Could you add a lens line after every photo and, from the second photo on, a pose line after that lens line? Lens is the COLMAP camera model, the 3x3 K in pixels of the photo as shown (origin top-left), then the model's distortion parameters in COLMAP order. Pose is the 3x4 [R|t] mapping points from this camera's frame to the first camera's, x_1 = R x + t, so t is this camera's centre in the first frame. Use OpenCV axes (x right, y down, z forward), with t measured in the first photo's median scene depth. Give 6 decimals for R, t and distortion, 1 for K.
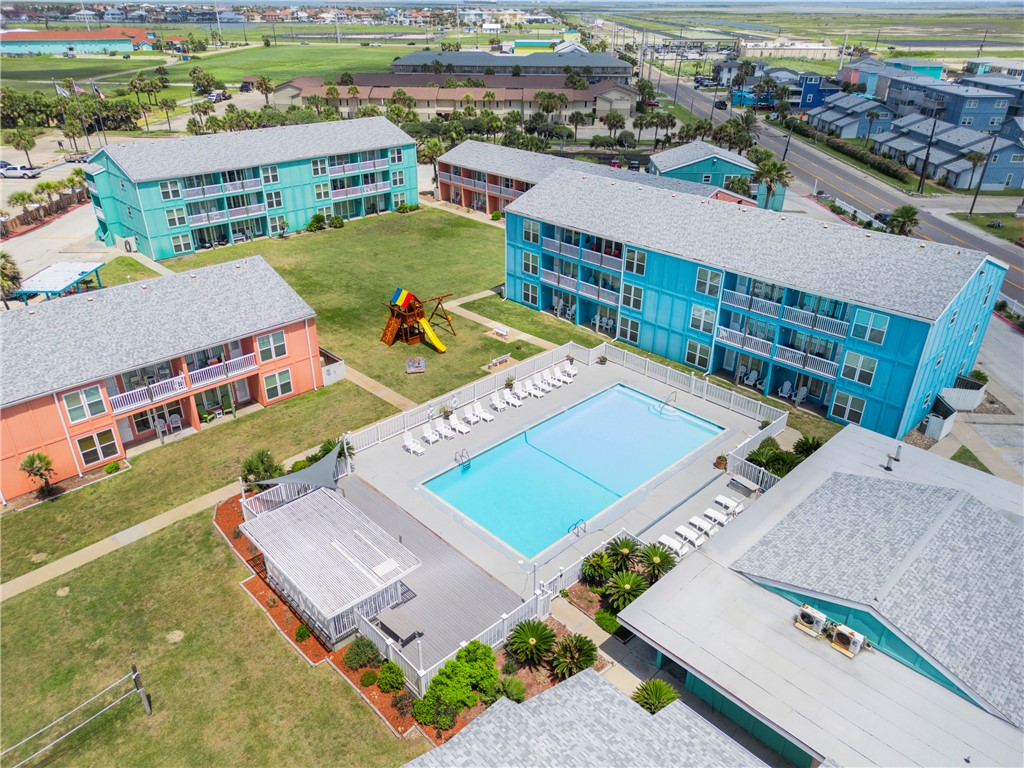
lens RADIAL K [[712.7, 0, 511.8], [0, 712.7, 386.5], [0, 0, 1]] dist [0.034796, -0.024558]
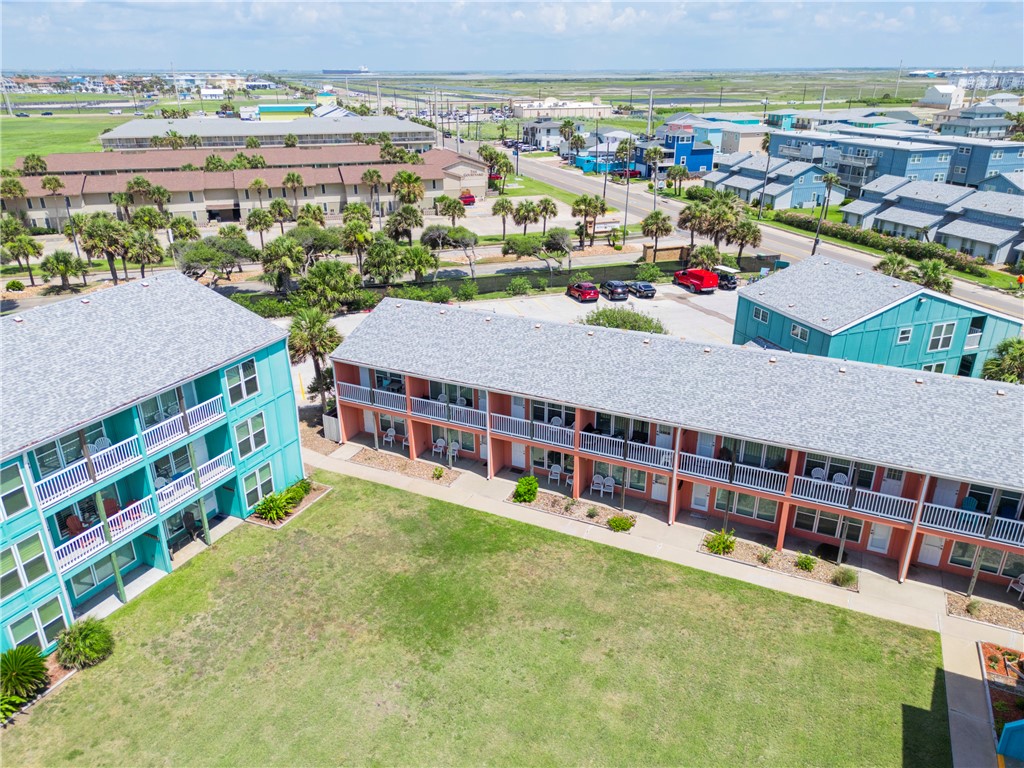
lens RADIAL K [[712.7, 0, 513.4], [0, 712.7, 385.8], [0, 0, 1]] dist [0.034796, -0.024558]
pose [[0.934008, -0.150643, 0.323937, -0.104055], [0.175363, 0.983316, -0.048344, -0.192308], [-0.311249, 0.101960, 0.944843, 0.422167]]
